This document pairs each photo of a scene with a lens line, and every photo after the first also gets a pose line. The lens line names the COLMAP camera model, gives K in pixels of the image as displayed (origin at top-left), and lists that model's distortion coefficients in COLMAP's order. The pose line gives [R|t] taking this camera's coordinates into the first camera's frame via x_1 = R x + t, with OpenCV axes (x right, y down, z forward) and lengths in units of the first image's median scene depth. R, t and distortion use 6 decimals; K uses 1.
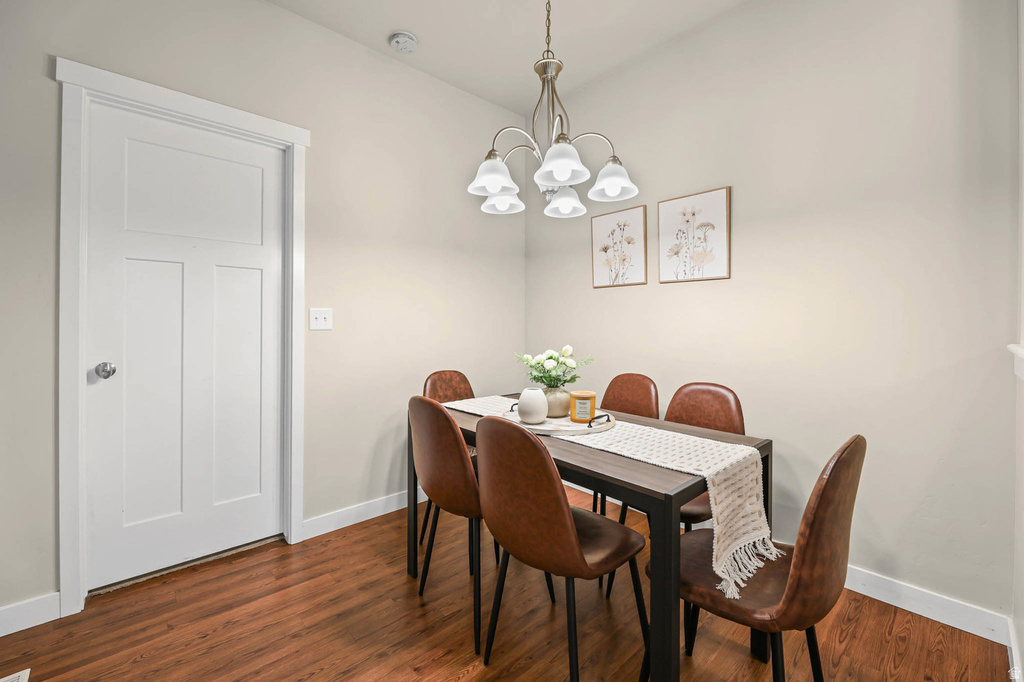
lens RADIAL K [[425.5, 0, 511.5], [0, 425.5, 323.1], [0, 0, 1]] dist [-0.001063, -0.000107]
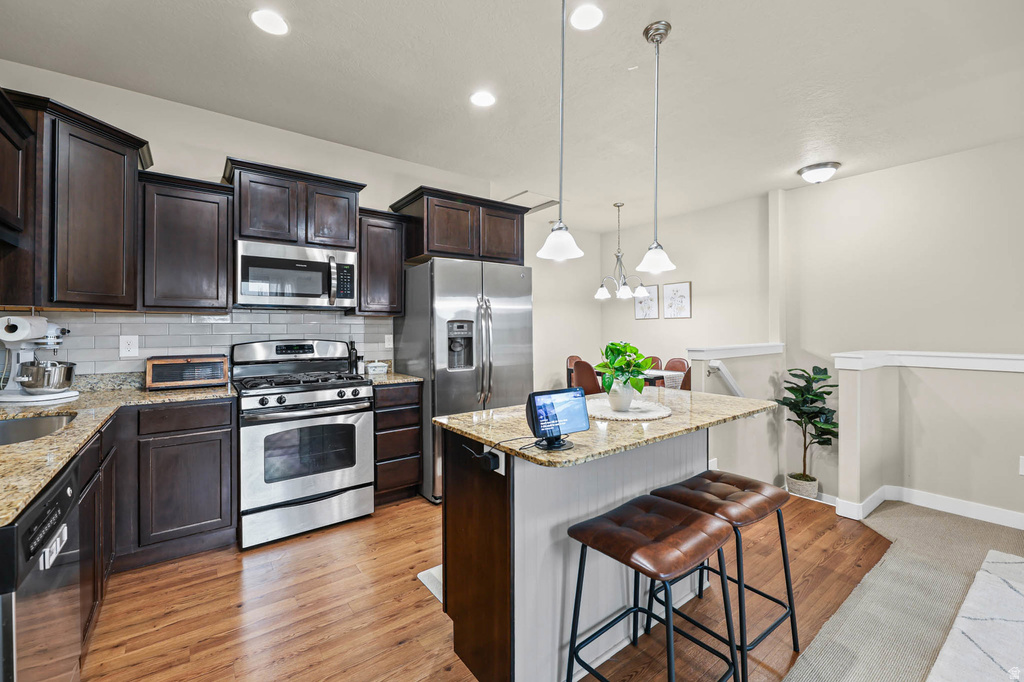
lens RADIAL K [[423.6, 0, 513.1], [0, 423.6, 322.7], [0, 0, 1]] dist [-0.001215, -0.000360]
pose [[0.995053, -0.007868, -0.099031, -0.281496], [0.006675, 0.999901, -0.012370, -0.054245], [0.099119, 0.011648, 0.995007, -1.580639]]
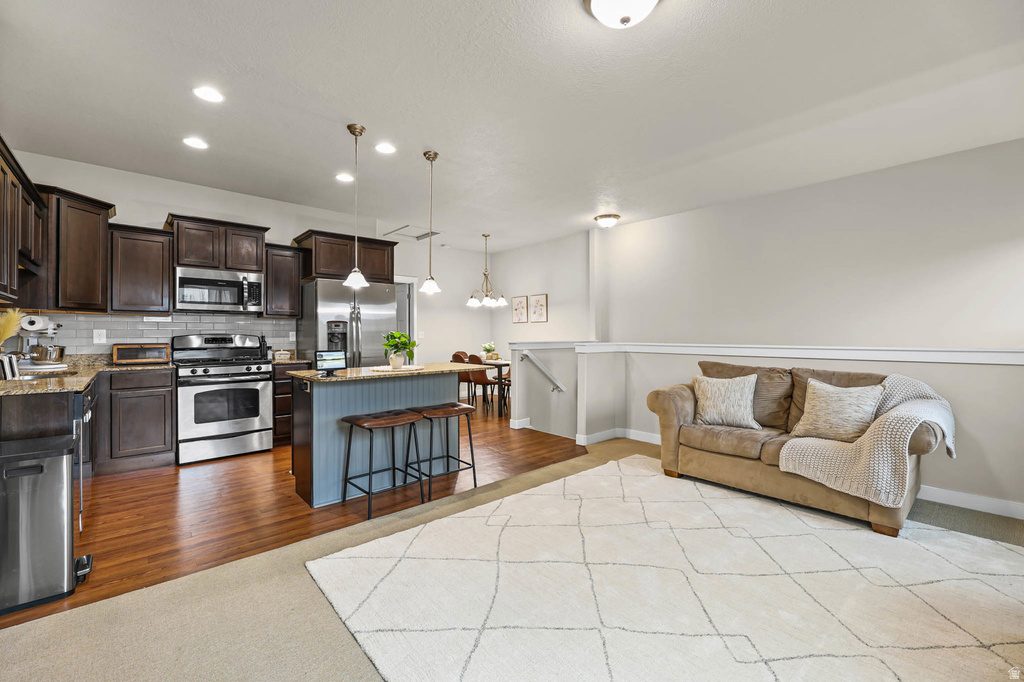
lens RADIAL K [[421.8, 0, 506.9], [0, 421.8, 331.1], [0, 0, 1]] dist [0.000204, -0.000082]
pose [[0.999845, -0.003723, -0.017180, 0.256621], [0.003626, 0.999977, -0.005657, -0.018290], [0.017201, 0.005594, 0.999836, -2.230974]]
